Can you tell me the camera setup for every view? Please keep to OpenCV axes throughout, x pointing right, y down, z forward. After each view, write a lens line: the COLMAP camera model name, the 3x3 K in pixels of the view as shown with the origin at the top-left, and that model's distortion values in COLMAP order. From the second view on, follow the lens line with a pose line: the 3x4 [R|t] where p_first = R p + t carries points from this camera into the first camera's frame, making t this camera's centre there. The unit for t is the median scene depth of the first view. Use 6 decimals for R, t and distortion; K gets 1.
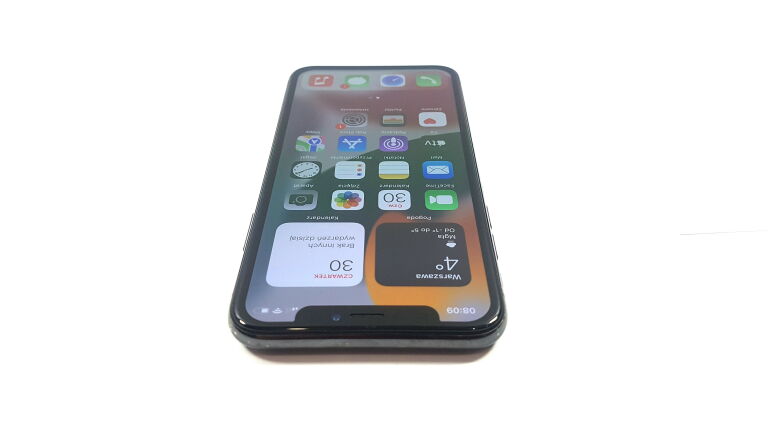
lens RADIAL K [[612.3, 0, 378.1], [0, 612.3, 217.4], [0, 0, 1]] dist [0.229875, -0.280048]
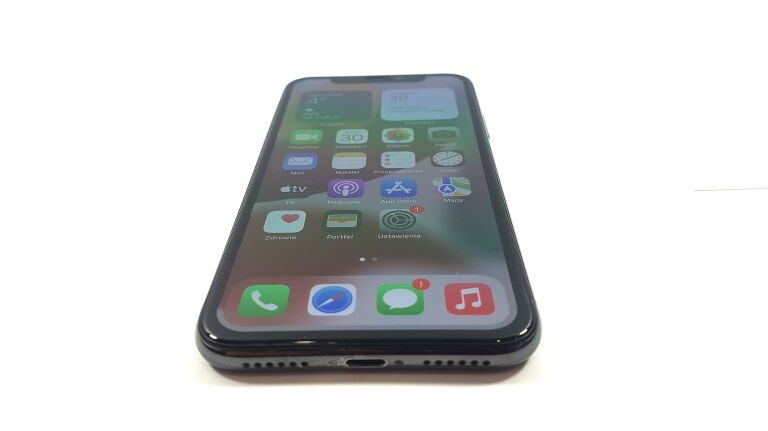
lens RADIAL K [[612.3, 0, 378.1], [0, 612.3, 217.4], [0, 0, 1]] dist [0.229875, -0.280048]
pose [[-0.999115, 0.028667, 0.030775, -0.040711], [0.037468, 0.274228, 0.960934, -0.895661], [0.019107, 0.961237, -0.275060, 1.299666]]
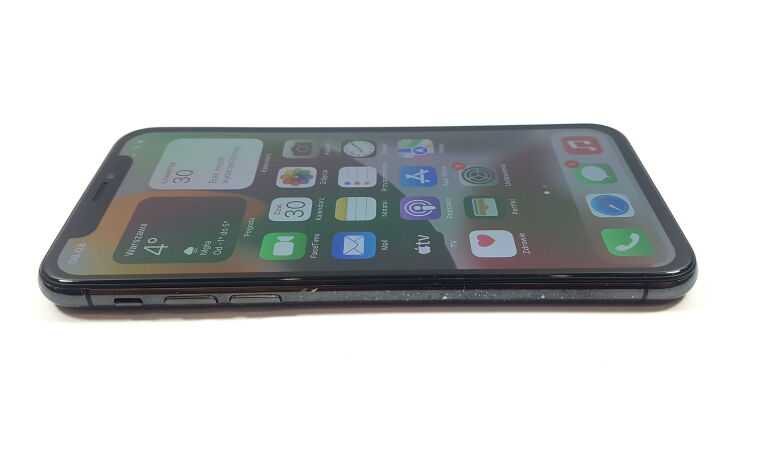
lens RADIAL K [[668.9, 0, 387.8], [0, 668.9, 236.6], [0, 0, 1]] dist [0.185278, -0.006100]
pose [[0.017418, 0.616515, -0.787151, 0.671431], [-0.637807, 0.613141, 0.466113, -0.449681], [0.770000, 0.493931, 0.403897, 0.704209]]
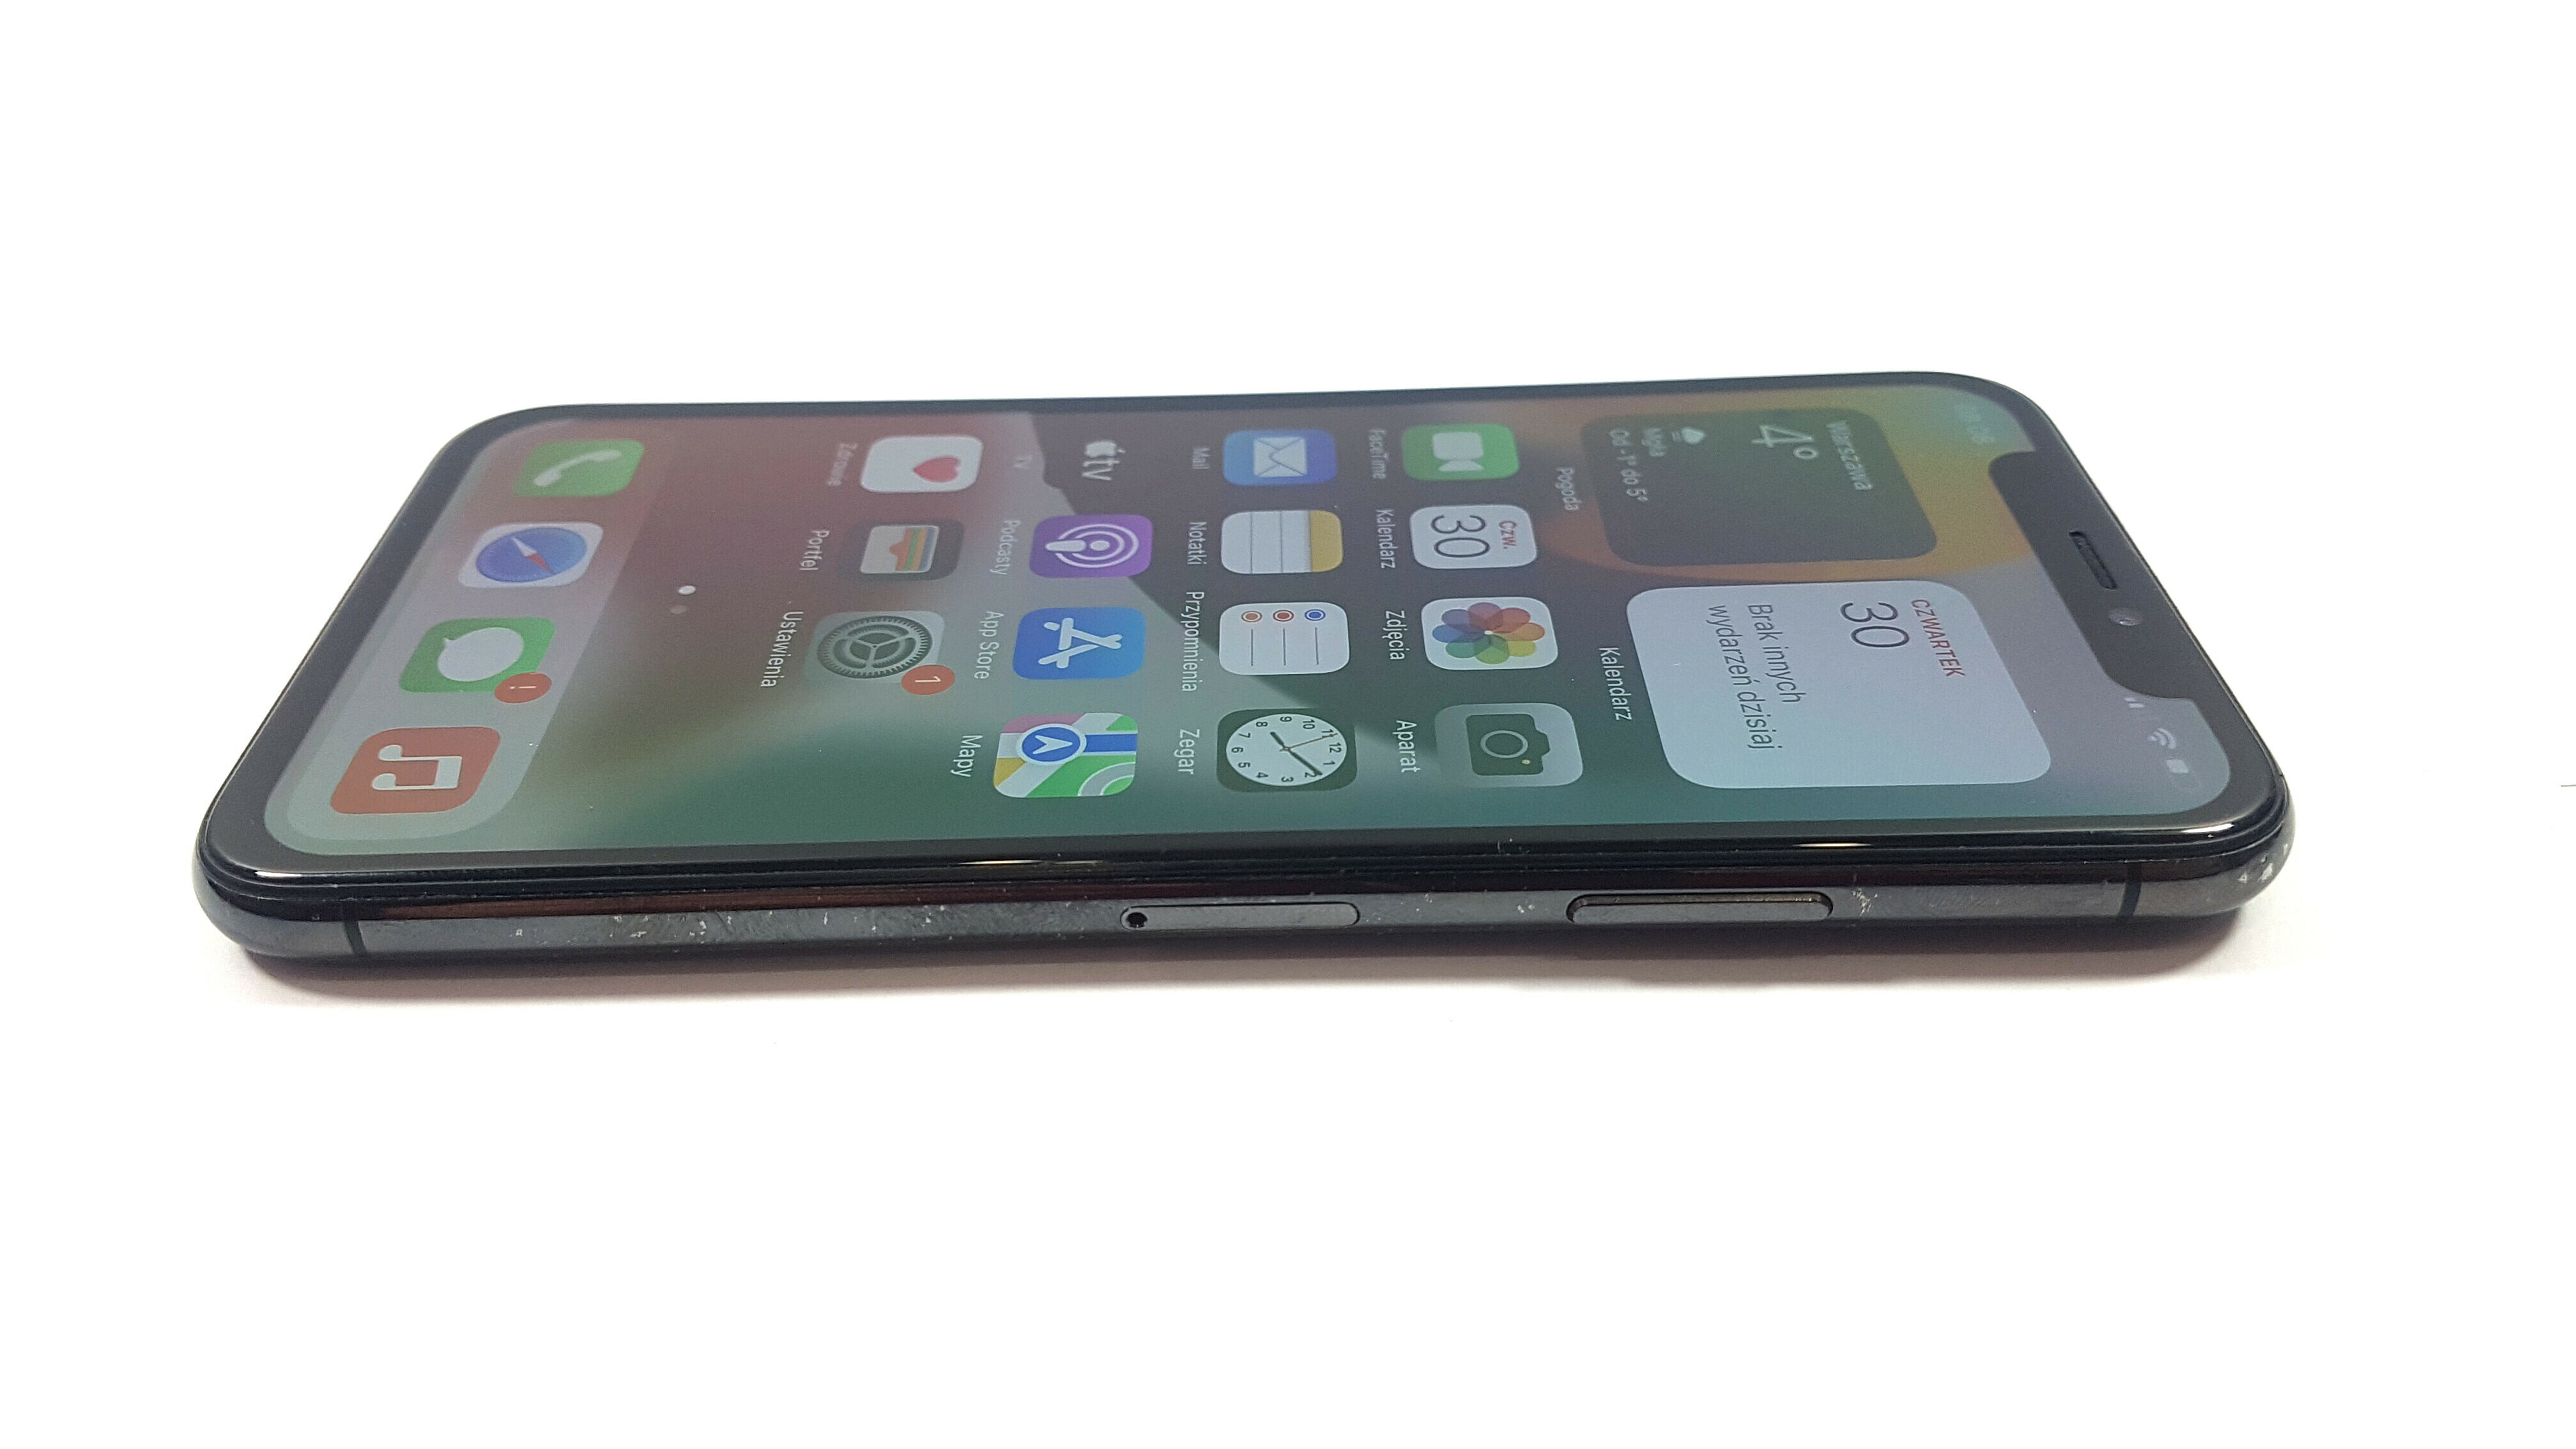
lens RADIAL K [[2053.7, 0, 1268.3], [0, 2053.7, 730.8], [0, 0, 1]] dist [0.229875, -0.280048]
pose [[-0.016946, -0.583917, 0.811636, -0.691355], [0.661779, 0.601952, 0.446880, -0.403363], [-0.749507, 0.544697, 0.376224, 0.713238]]
